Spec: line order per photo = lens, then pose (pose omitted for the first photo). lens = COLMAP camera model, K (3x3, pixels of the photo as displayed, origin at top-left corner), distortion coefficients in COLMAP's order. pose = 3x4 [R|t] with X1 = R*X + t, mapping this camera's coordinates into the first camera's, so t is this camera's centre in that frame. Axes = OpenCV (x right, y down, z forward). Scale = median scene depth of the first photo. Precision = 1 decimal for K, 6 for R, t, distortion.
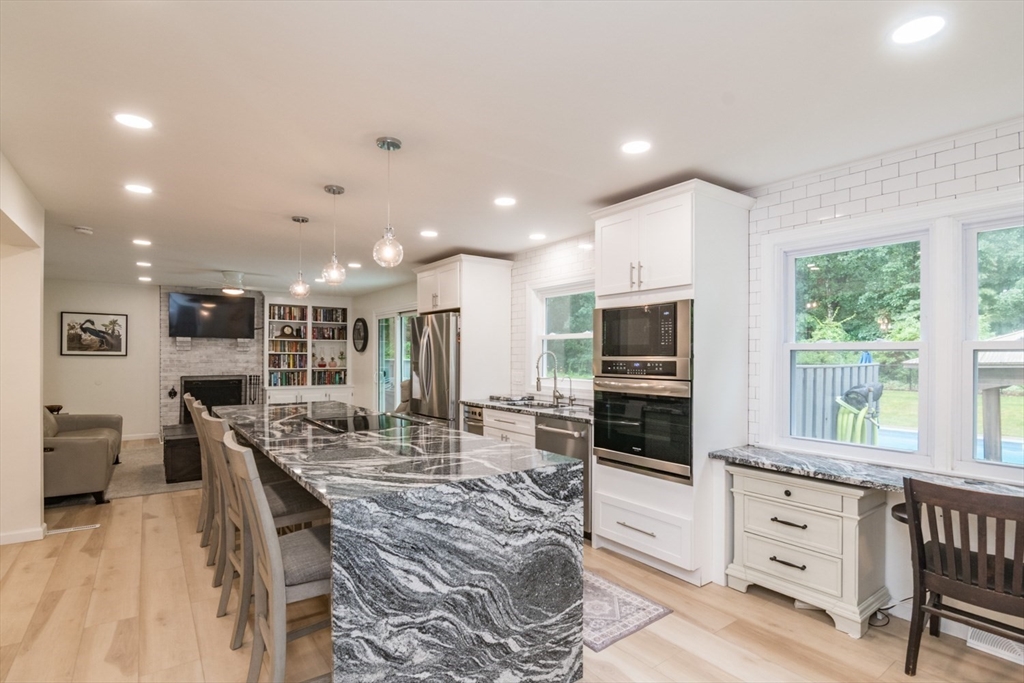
lens RADIAL K [[508.4, 0, 520.1], [0, 508.4, 353.8], [0, 0, 1]] dist [-0.016289, 0.001460]
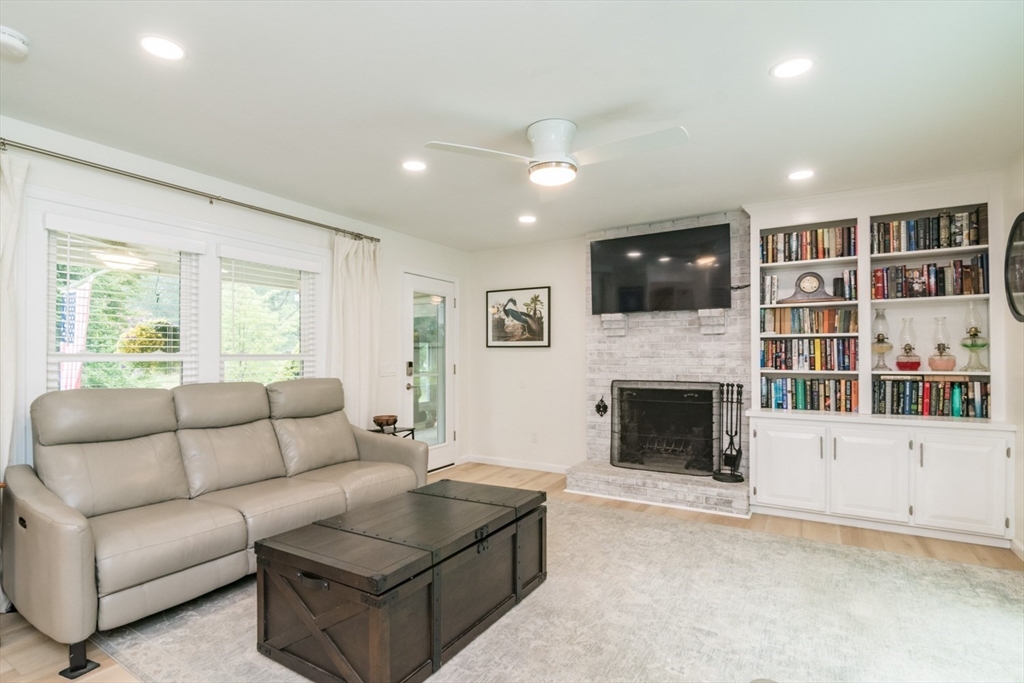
lens RADIAL K [[508.4, 0, 480.3], [0, 508.4, 354.1], [0, 0, 1]] dist [-0.016289, 0.001460]
pose [[0.356255, -0.010148, -0.934334, -0.182752], [0.007158, 0.999941, -0.008132, 0.019135], [0.934361, -0.003791, 0.356307, 0.694138]]
